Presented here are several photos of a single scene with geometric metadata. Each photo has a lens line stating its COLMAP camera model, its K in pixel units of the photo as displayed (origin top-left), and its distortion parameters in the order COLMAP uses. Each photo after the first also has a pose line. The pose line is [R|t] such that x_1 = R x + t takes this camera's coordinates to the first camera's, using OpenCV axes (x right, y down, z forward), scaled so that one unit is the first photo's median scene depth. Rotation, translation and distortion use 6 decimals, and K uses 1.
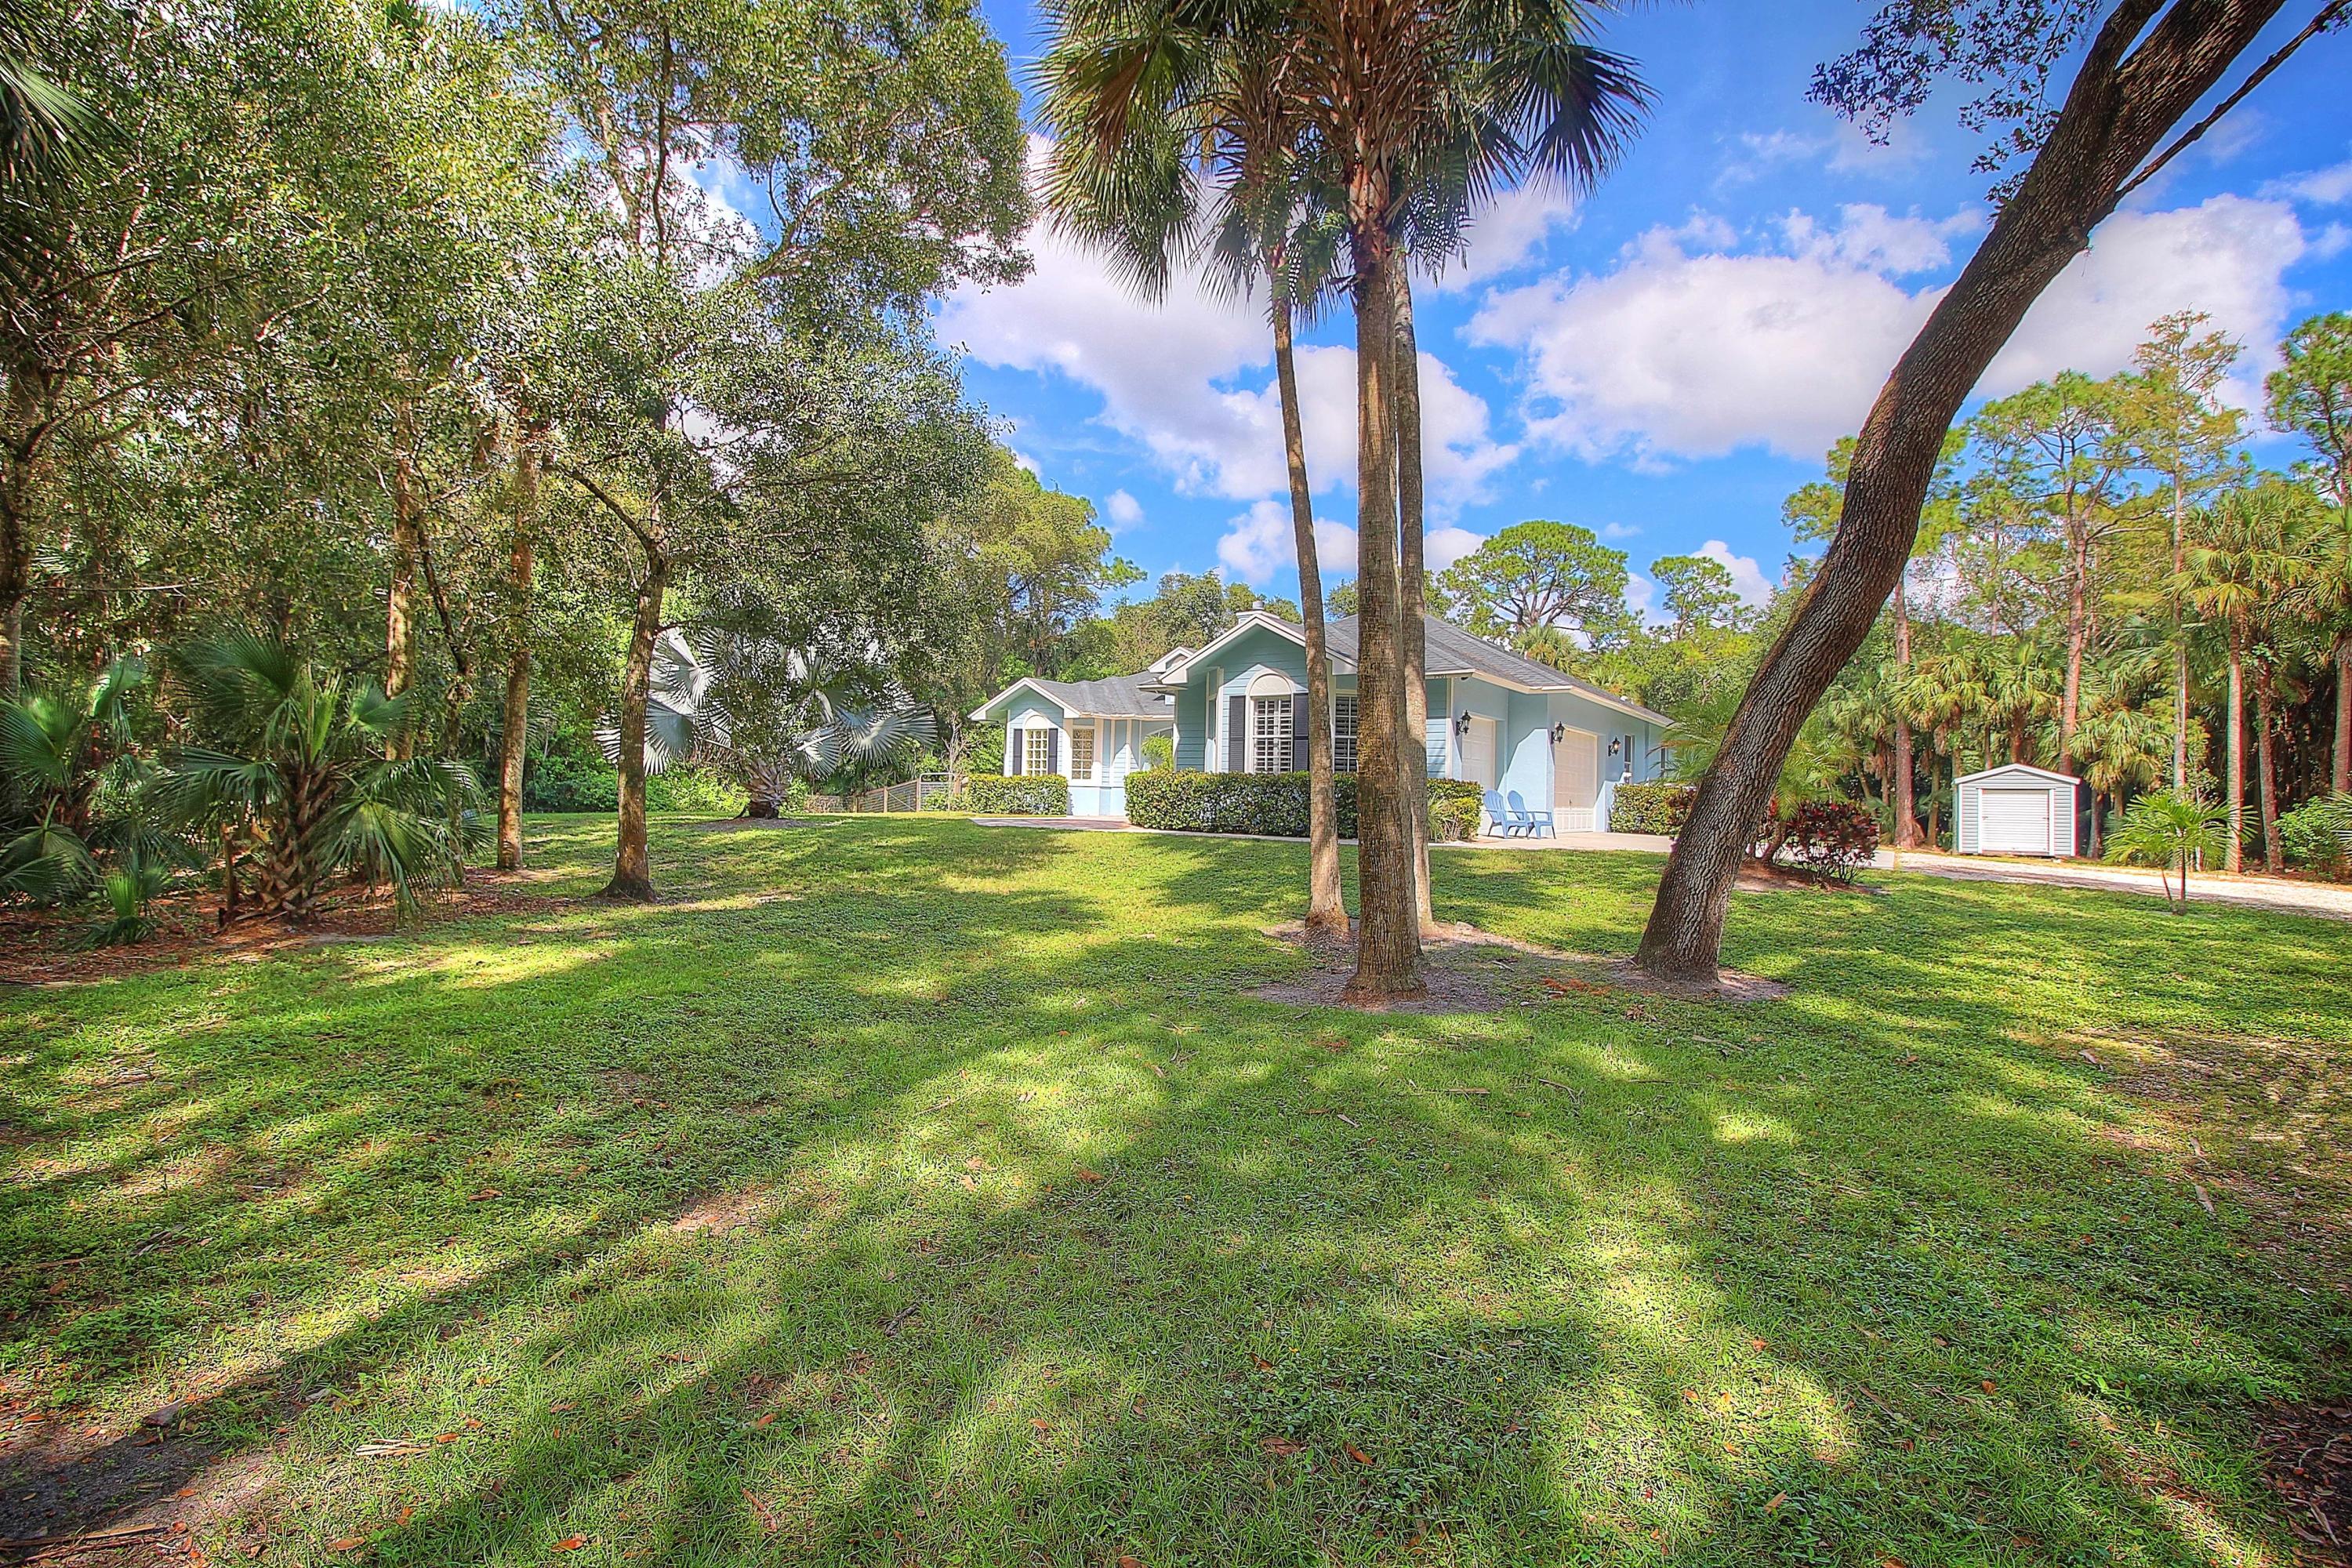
lens RADIAL K [[1092.4, 0, 1186.7], [0, 1092.4, 778.6], [0, 0, 1]] dist [-0.012983, -0.006110]
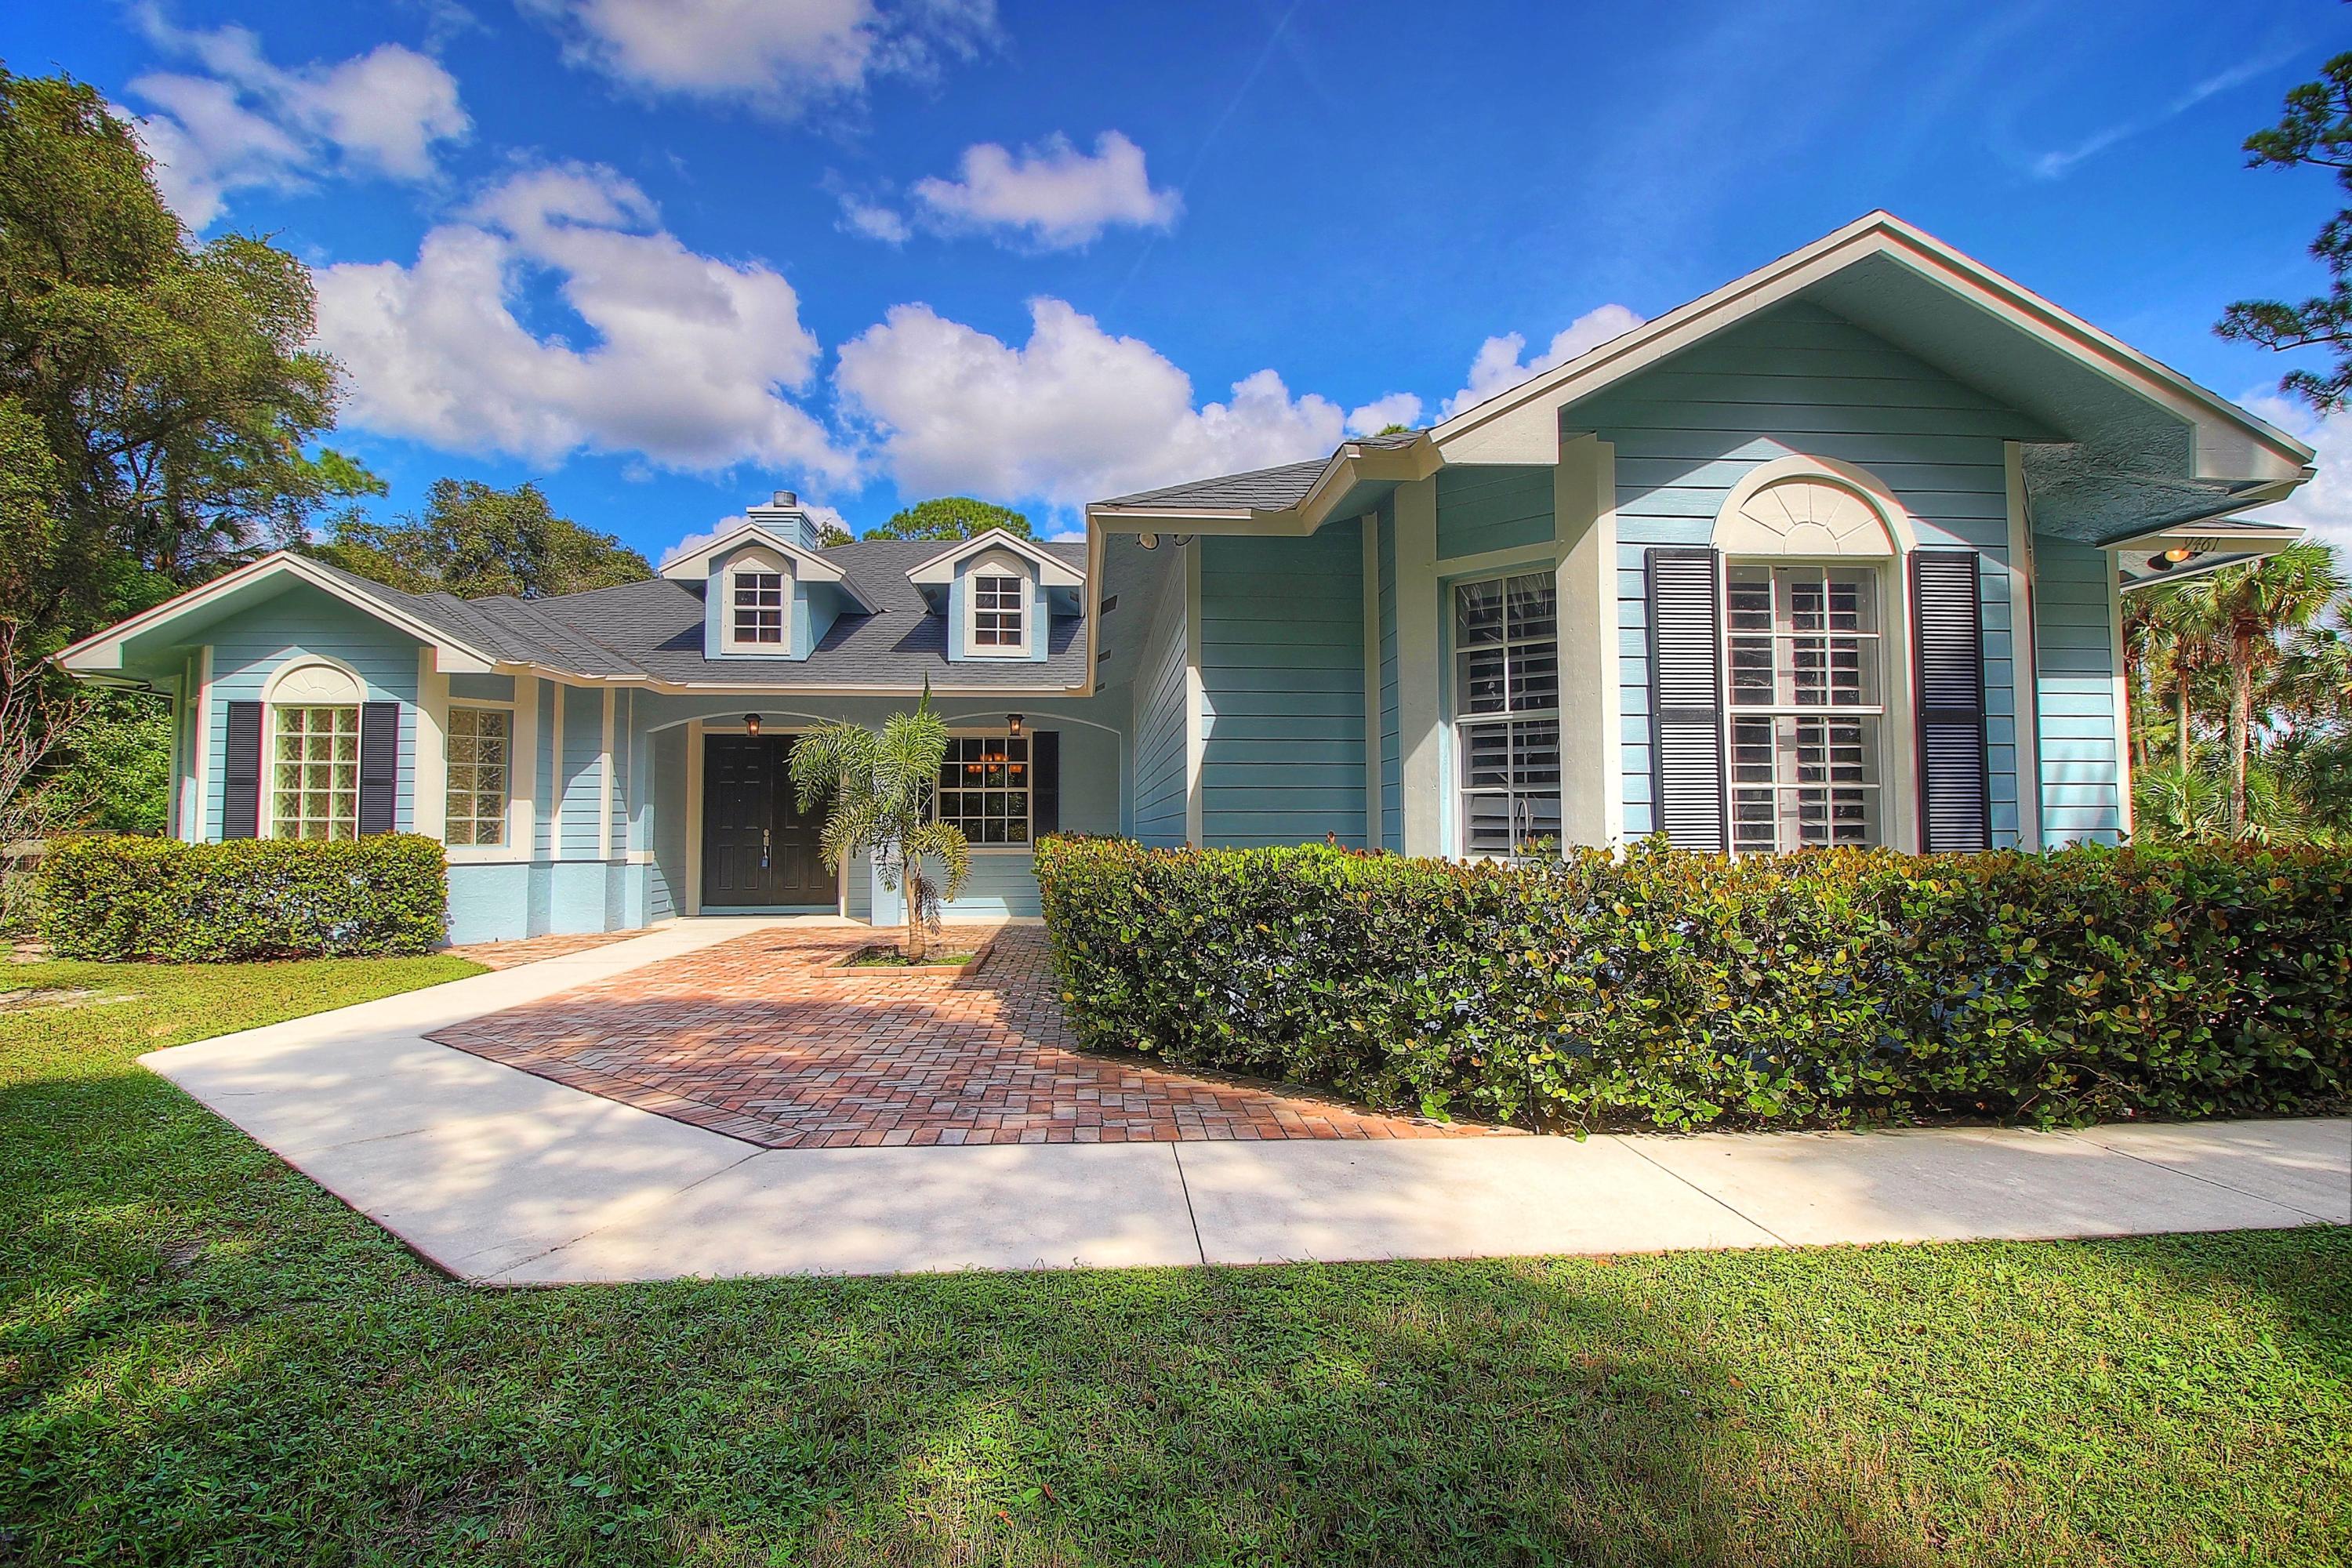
lens RADIAL K [[1092.4, 0, 1174.2], [0, 1092.4, 784.4], [0, 0, 1]] dist [-0.012983, -0.006110]
pose [[0.788313, 0.001443, 0.615273, -0.133276], [0.010881, 0.999808, -0.016287, -0.010977], [-0.615178, 0.019534, 0.788146, 0.557616]]
